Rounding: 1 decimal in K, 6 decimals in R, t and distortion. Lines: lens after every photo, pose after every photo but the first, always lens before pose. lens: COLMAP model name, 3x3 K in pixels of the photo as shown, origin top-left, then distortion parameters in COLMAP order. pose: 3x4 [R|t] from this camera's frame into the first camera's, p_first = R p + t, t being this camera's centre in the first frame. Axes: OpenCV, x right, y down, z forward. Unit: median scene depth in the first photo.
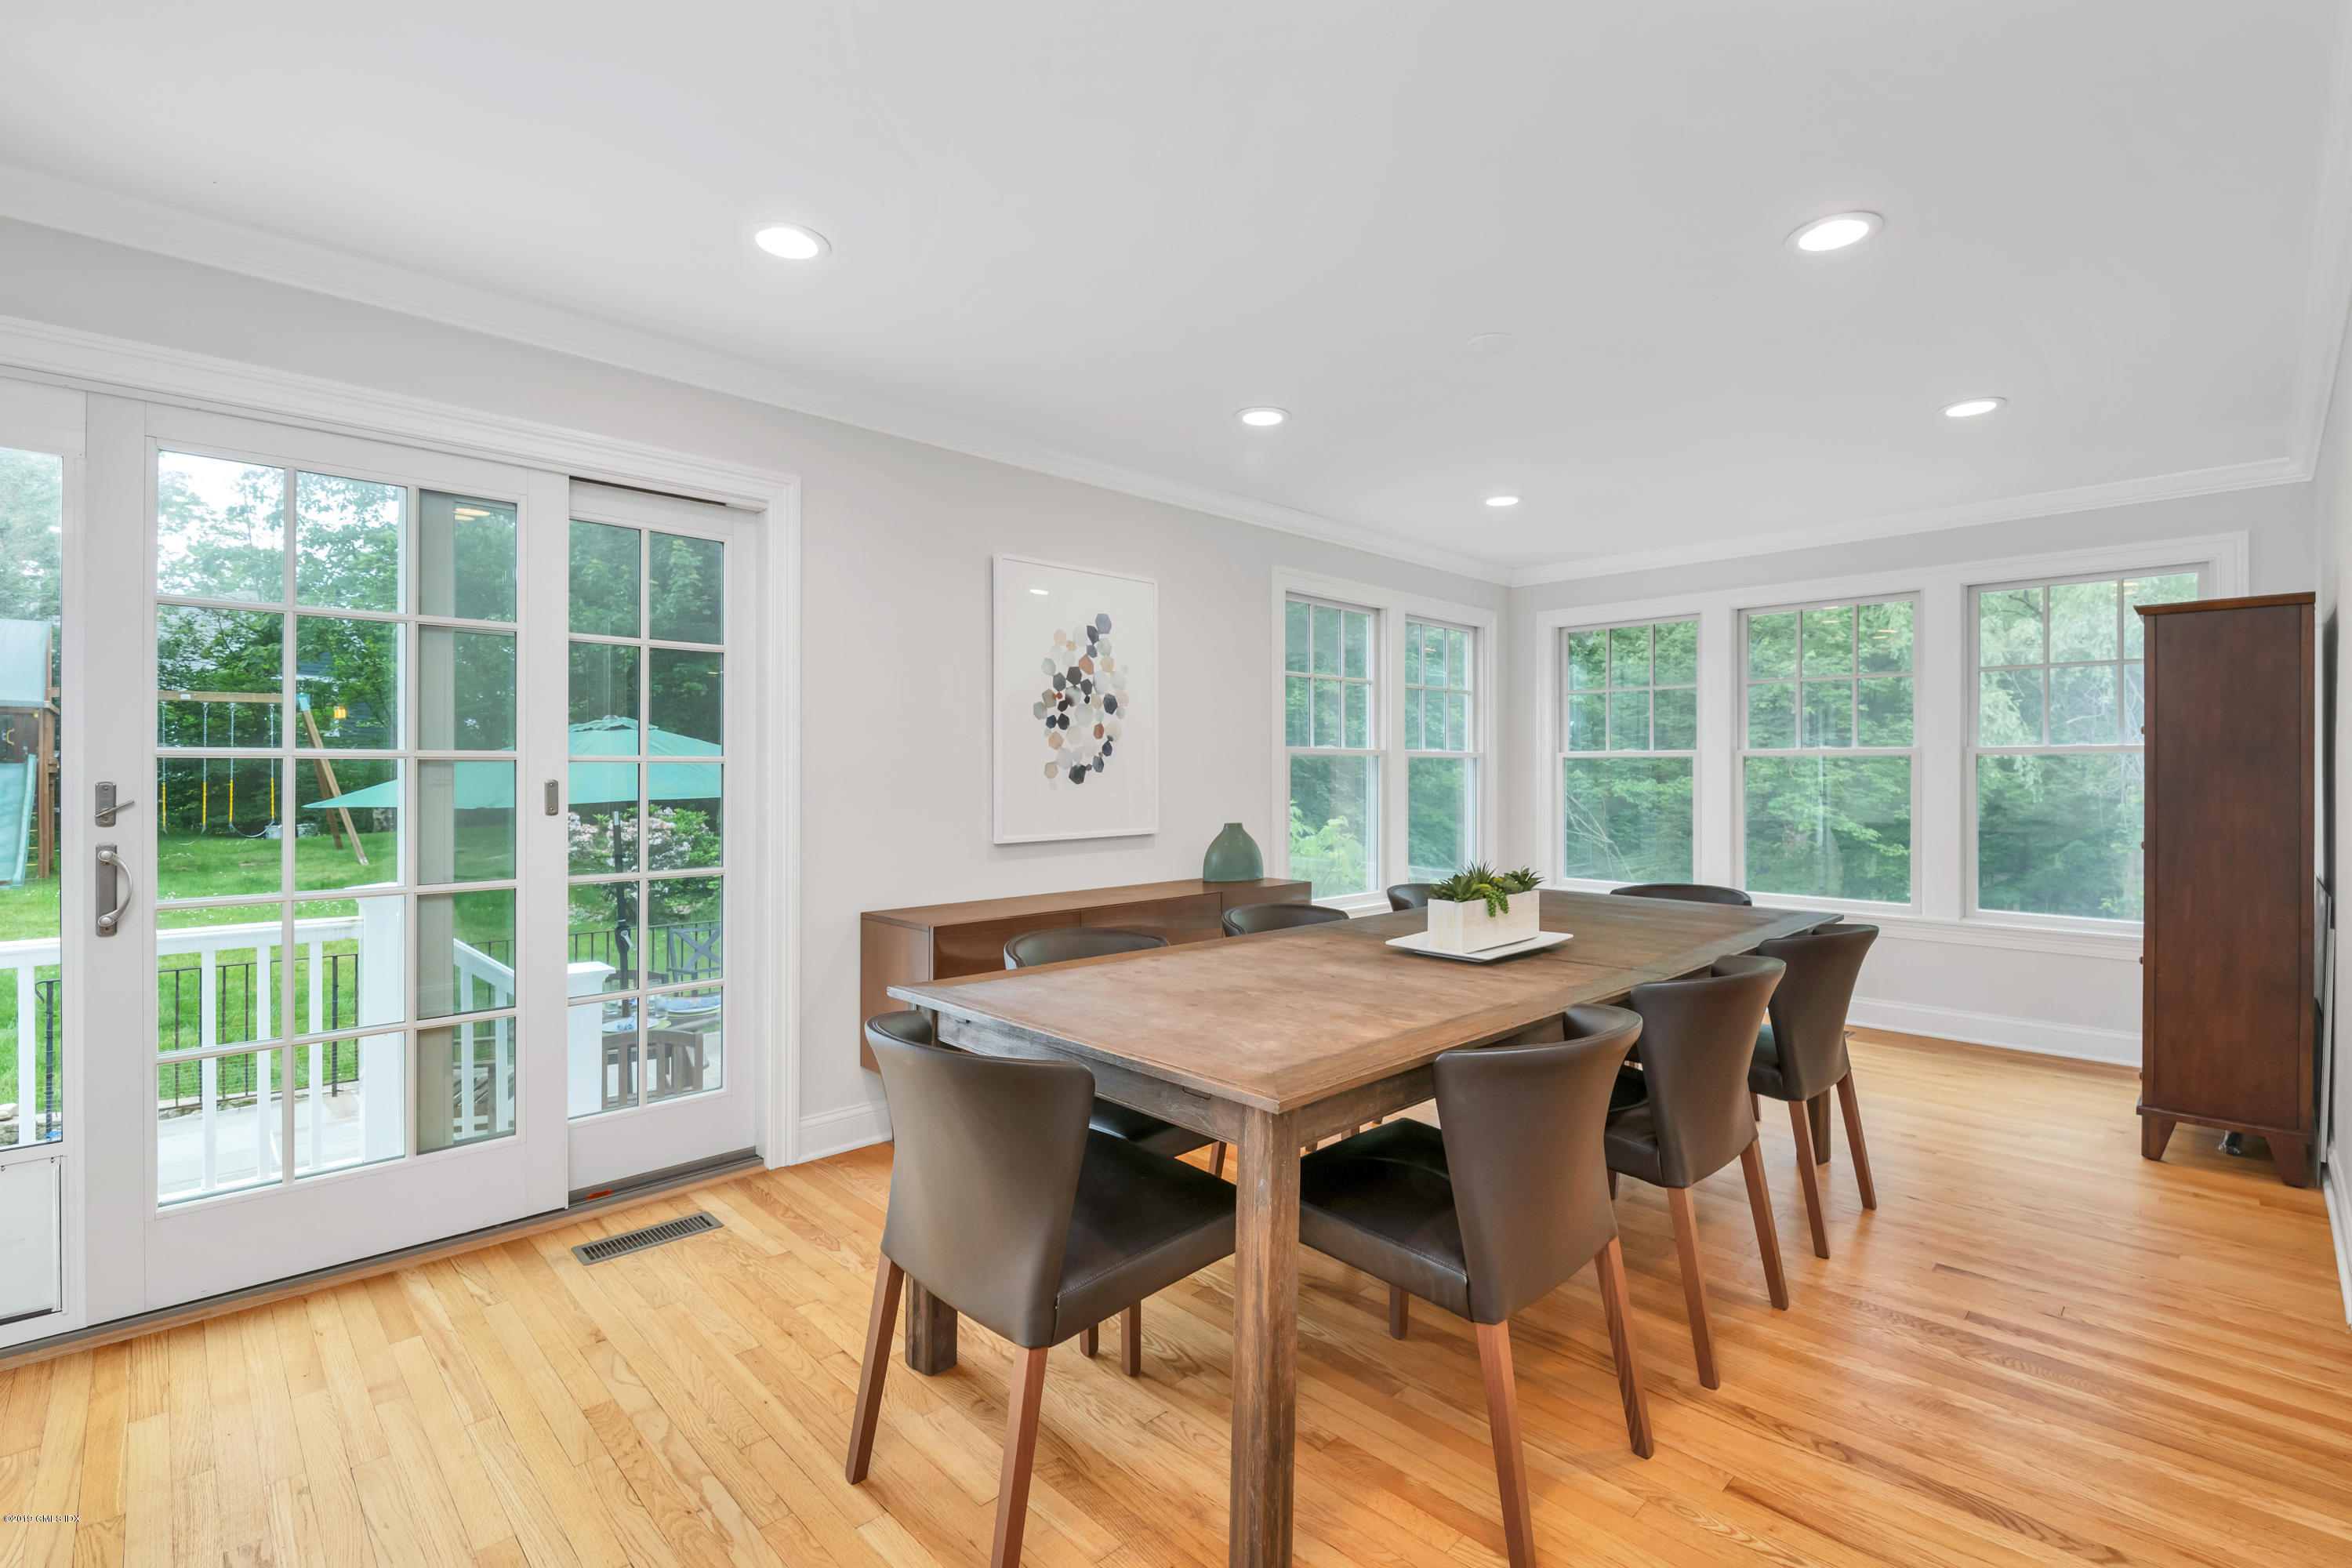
lens RADIAL K [[1071.0, 0, 1168.0], [0, 1071.0, 781.6], [0, 0, 1]] dist [-0.000289, 0.000047]
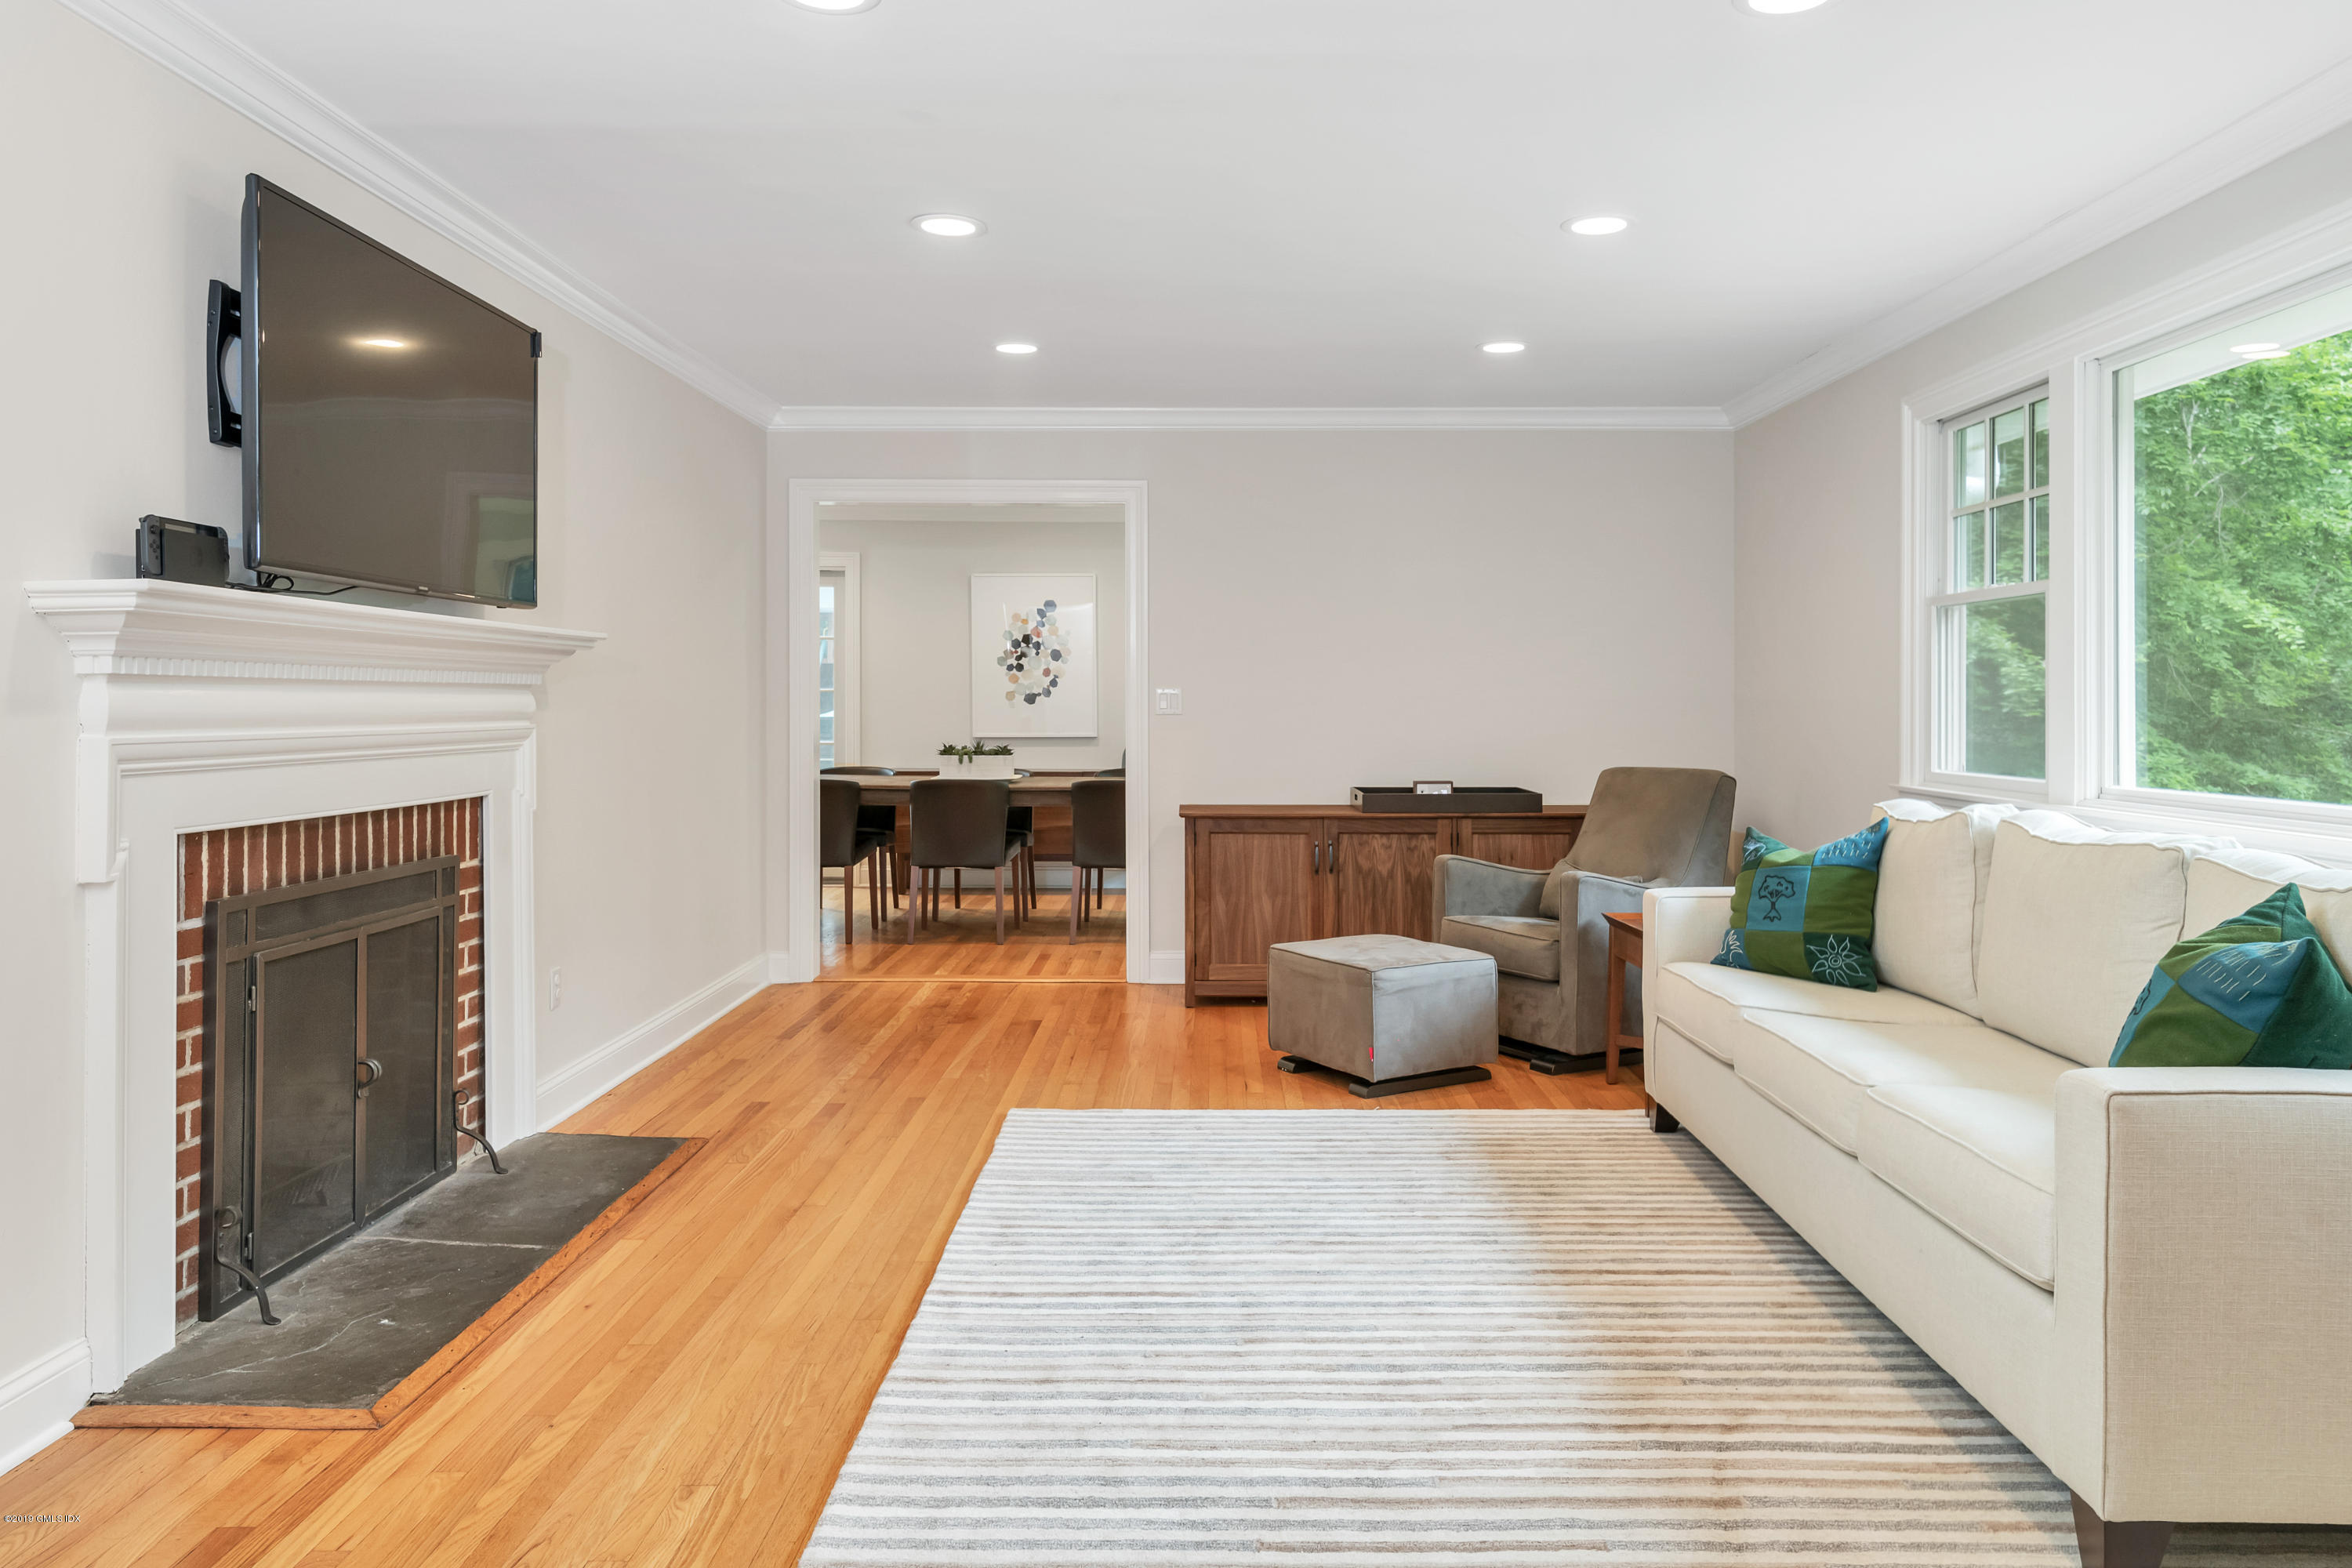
lens RADIAL K [[1618.1, 0, 1169.5], [0, 1618.1, 699.2], [0, 0, 1]] dist [0.031421, -0.009324]
pose [[0.726995, 0.001122, -0.686641, 1.782123], [-0.002930, 0.999995, -0.001468, -0.002914], [0.686636, 0.003080, 0.726995, -0.667402]]
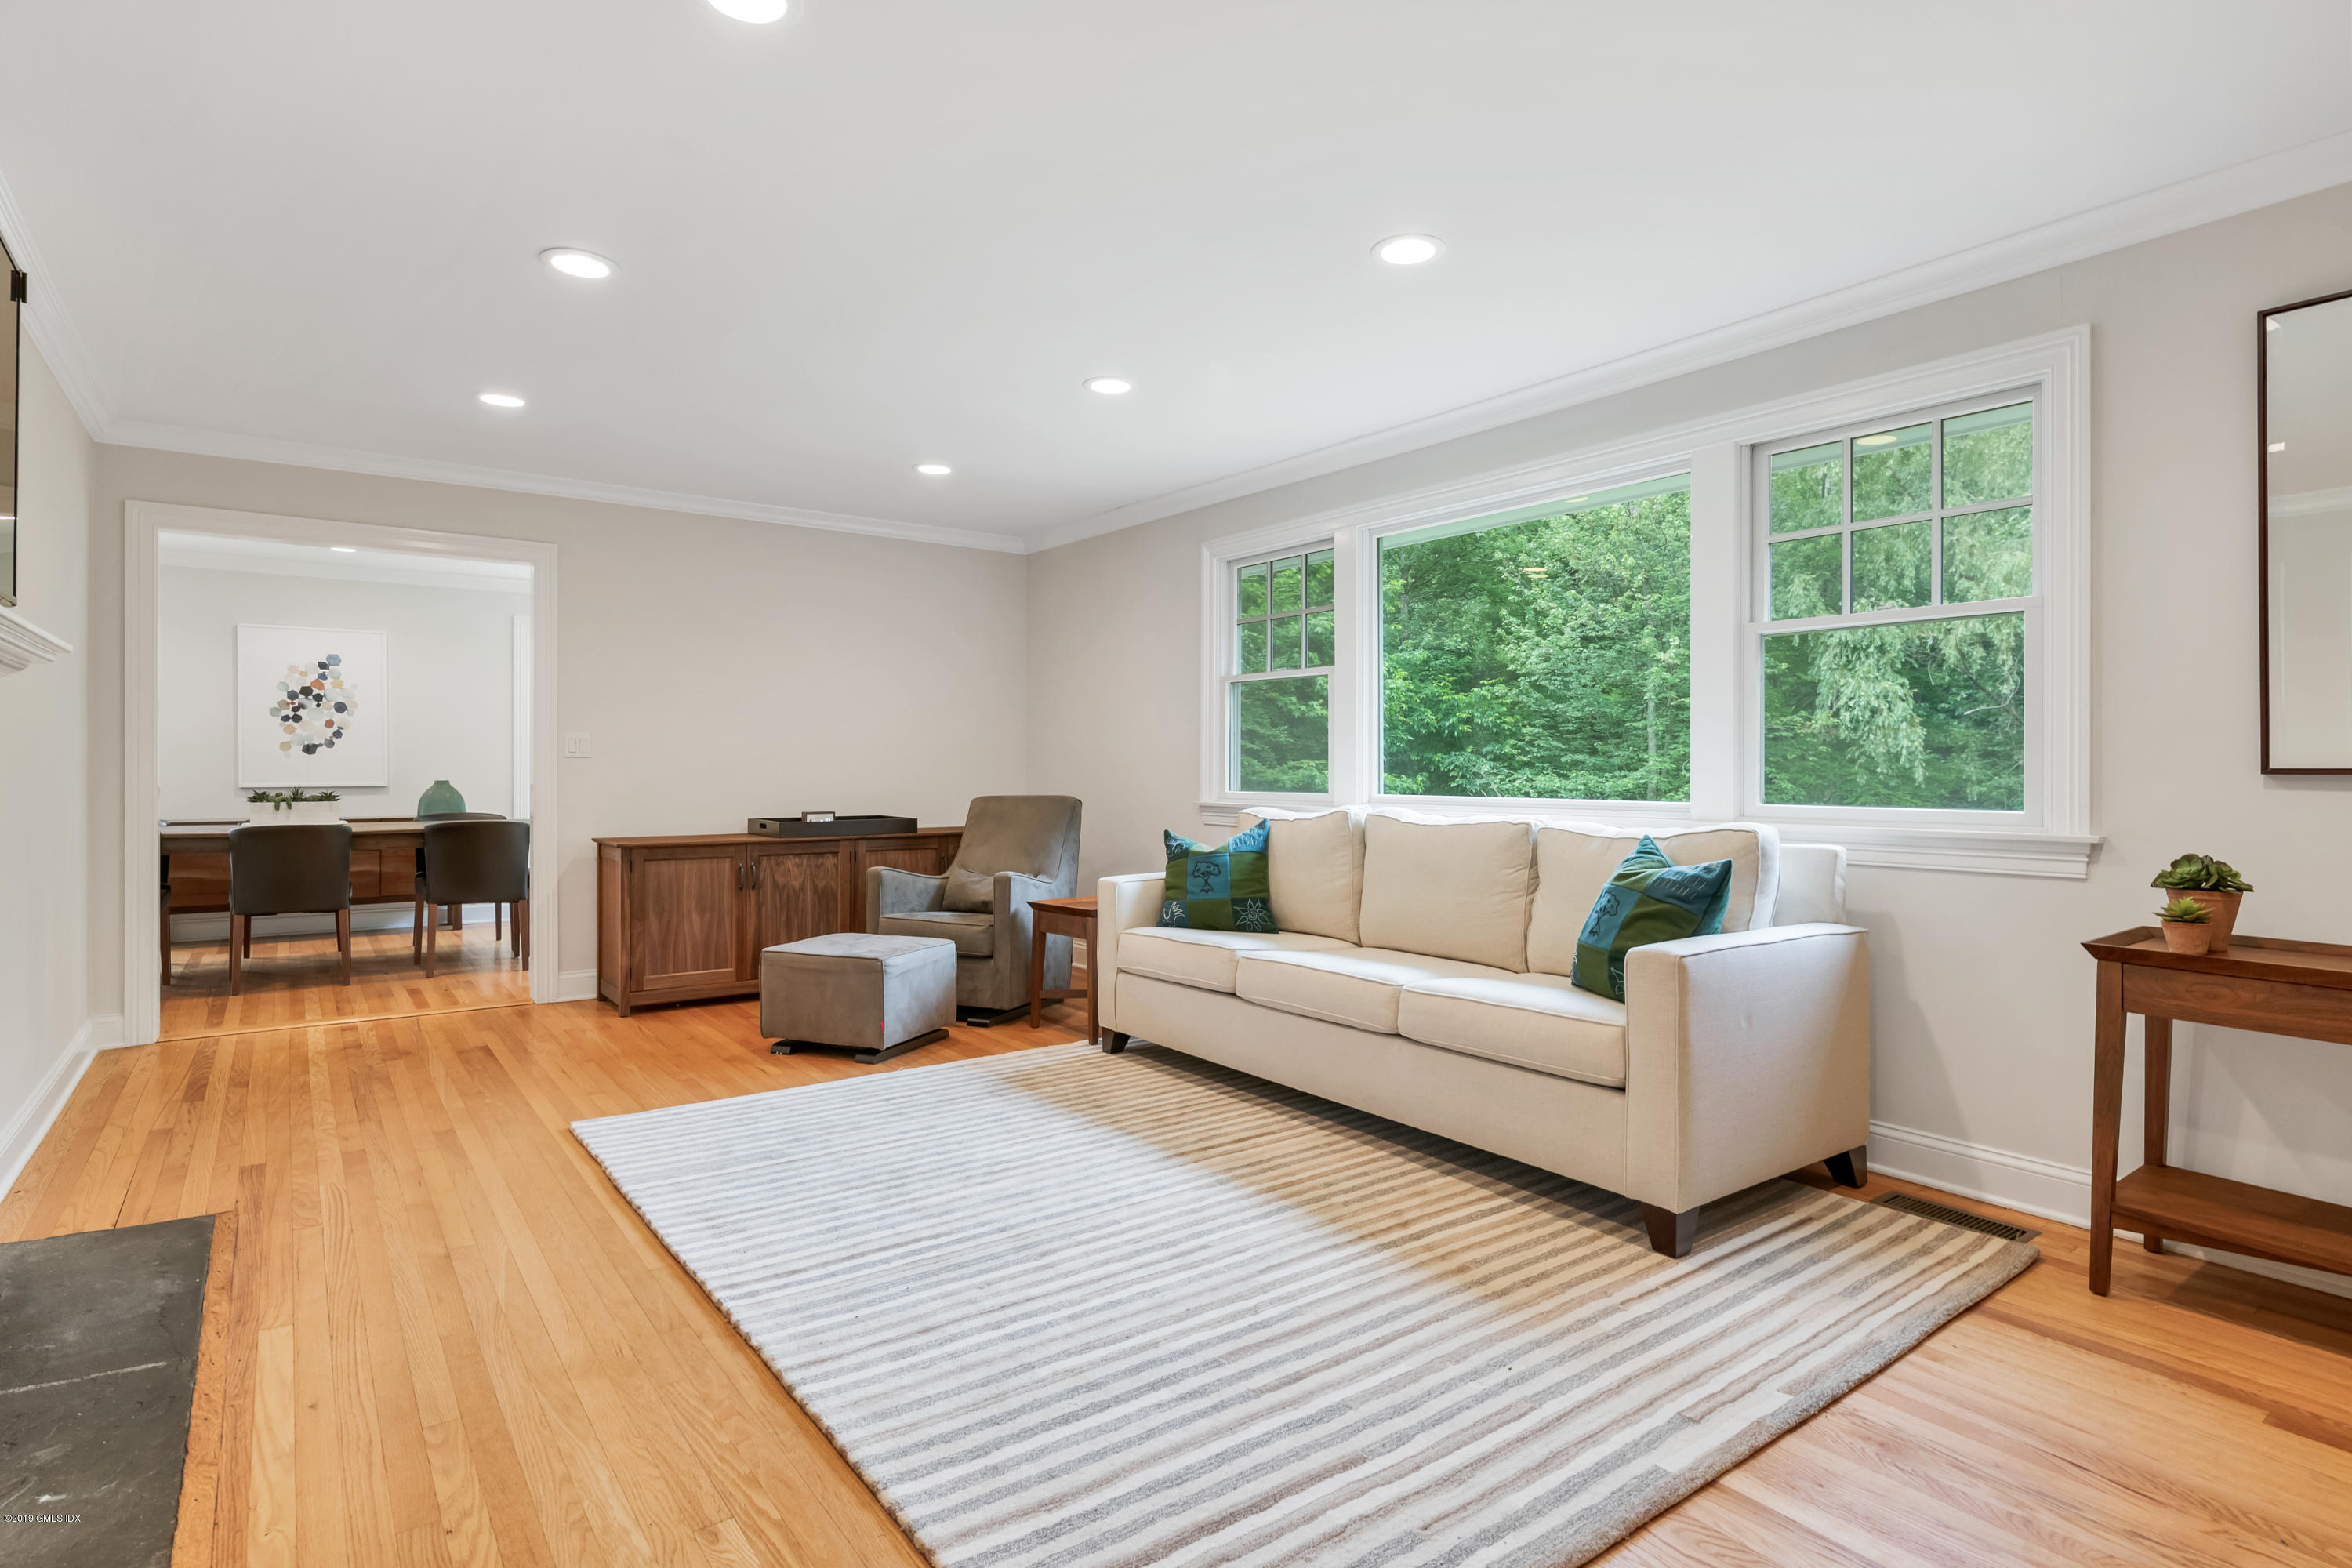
lens RADIAL K [[1203.9, 0, 1174.6], [0, 1203.9, 764.3], [0, 0, 1]] dist [0.016013, -0.005731]
pose [[0.992683, 0.002958, -0.120717, 1.502835], [-0.003276, 0.999992, -0.002440, 0.017298], [0.120709, 0.002818, 0.992684, -0.738302]]
